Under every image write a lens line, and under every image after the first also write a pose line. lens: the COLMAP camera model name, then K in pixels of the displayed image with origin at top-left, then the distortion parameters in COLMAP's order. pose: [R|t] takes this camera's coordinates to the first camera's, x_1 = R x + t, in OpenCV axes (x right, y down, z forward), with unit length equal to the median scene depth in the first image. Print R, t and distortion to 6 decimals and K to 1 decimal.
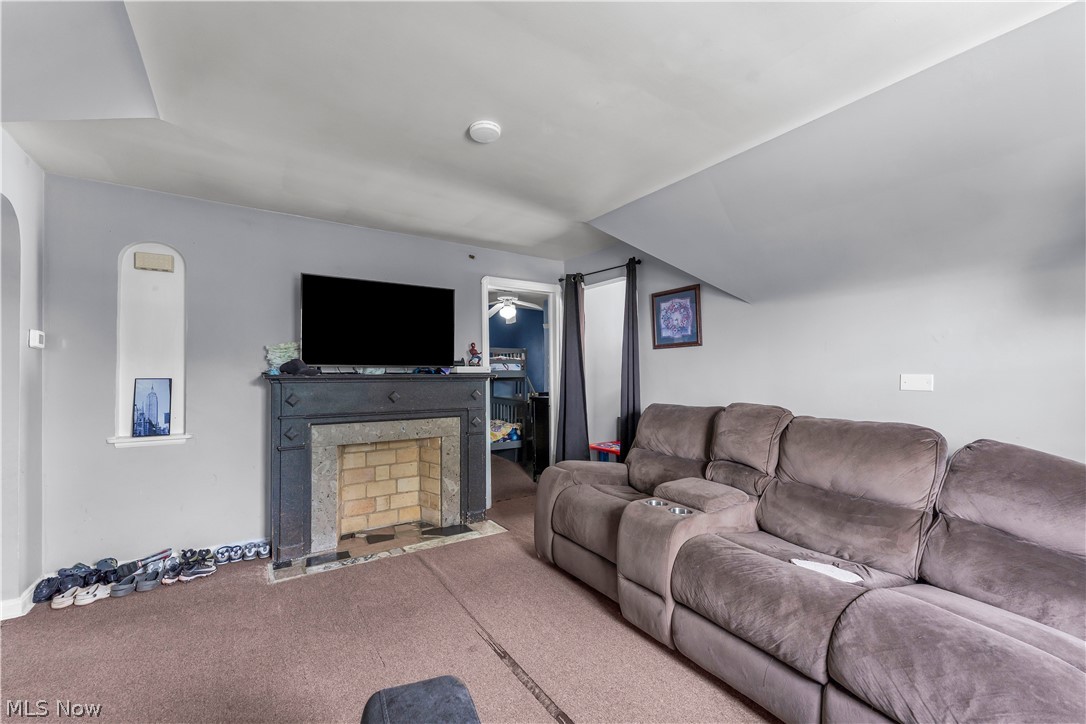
lens RADIAL K [[447.2, 0, 541.7], [0, 447.2, 368.6], [0, 0, 1]] dist [0.000601, 0.000061]
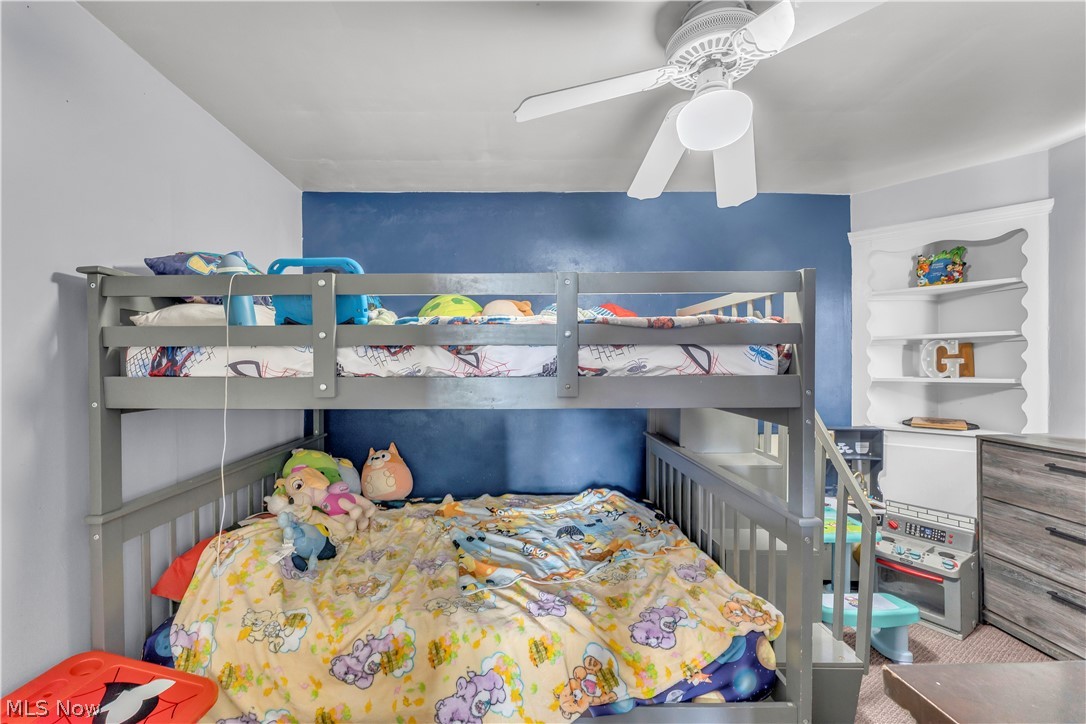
lens RADIAL K [[441.0, 0, 544.5], [0, 441.0, 365.1], [0, 0, 1]] dist [0.000537, -0.000948]
pose [[0.827372, 0.005842, -0.561623, -0.021626], [0.006361, 0.999784, 0.019771, -0.006110], [0.561618, -0.019930, 0.827157, 0.772044]]
